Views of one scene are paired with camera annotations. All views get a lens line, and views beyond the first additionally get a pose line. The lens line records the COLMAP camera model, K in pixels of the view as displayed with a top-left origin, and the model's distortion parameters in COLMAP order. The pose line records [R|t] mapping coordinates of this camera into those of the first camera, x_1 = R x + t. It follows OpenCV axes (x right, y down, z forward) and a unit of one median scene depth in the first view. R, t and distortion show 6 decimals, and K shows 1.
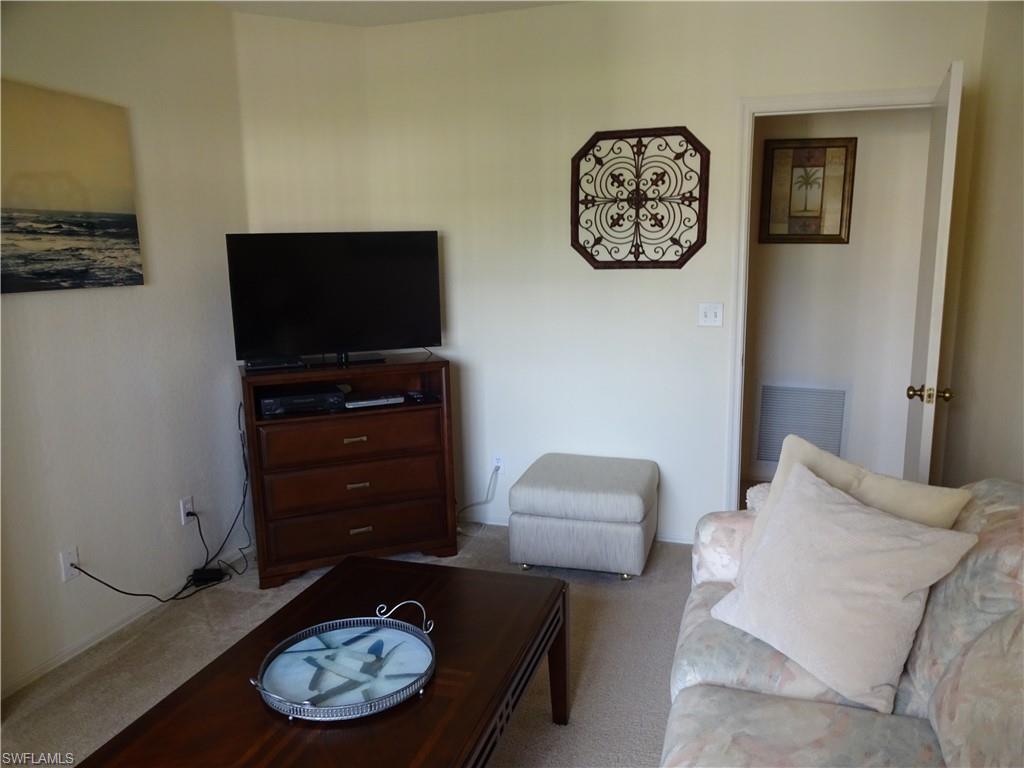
lens RADIAL K [[760.7, 0, 519.5], [0, 760.7, 390.2], [0, 0, 1]] dist [-0.008313, 0.005923]
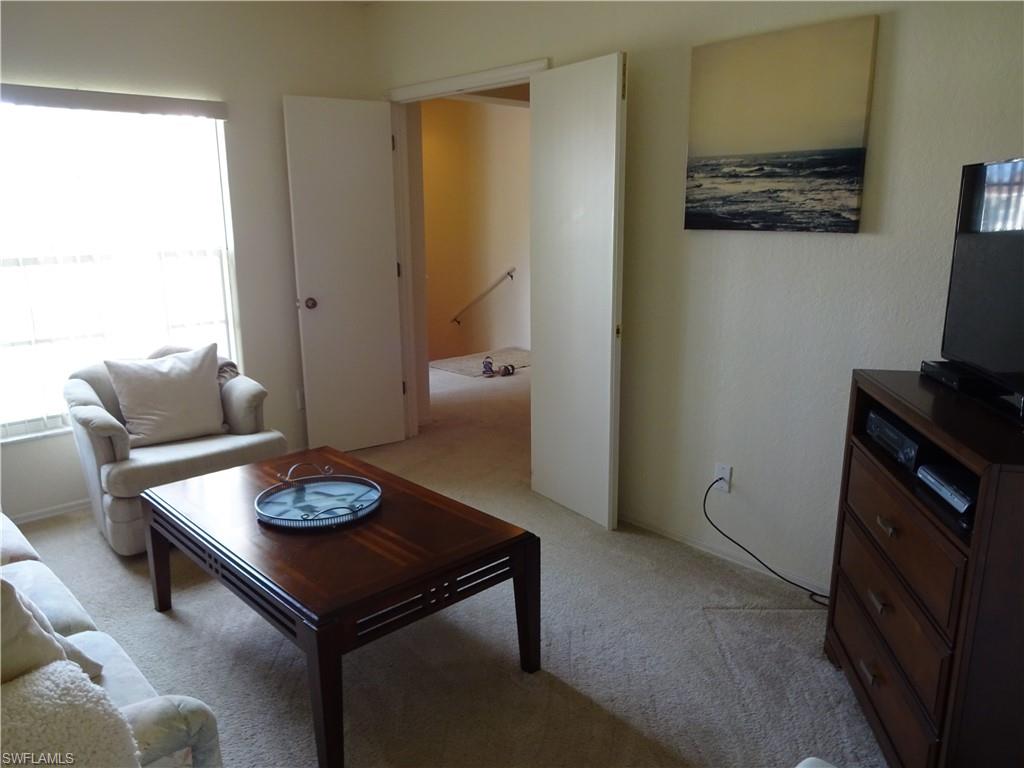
lens RADIAL K [[760.7, 0, 513.2], [0, 760.7, 377.0], [0, 0, 1]] dist [-0.008313, 0.005923]
pose [[-0.492741, 0.212169, -0.843914, 0.442956], [-0.142611, 0.937017, 0.318844, -0.210447], [0.858410, 0.277459, -0.431449, 1.119710]]
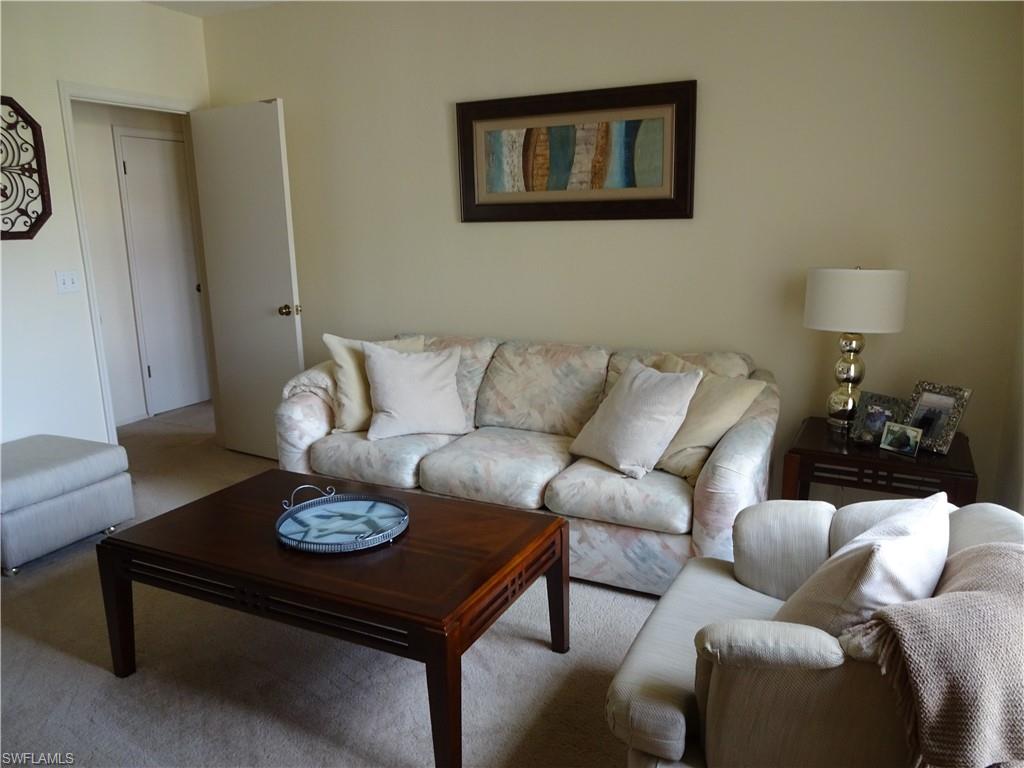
lens RADIAL K [[760.7, 0, 520.2], [0, 760.7, 386.1], [0, 0, 1]] dist [-0.008313, 0.005923]
pose [[0.162507, -0.205574, 0.965055, -0.853352], [0.195740, 0.965334, 0.172673, -0.021674], [-0.967097, 0.160839, 0.197112, 0.245056]]
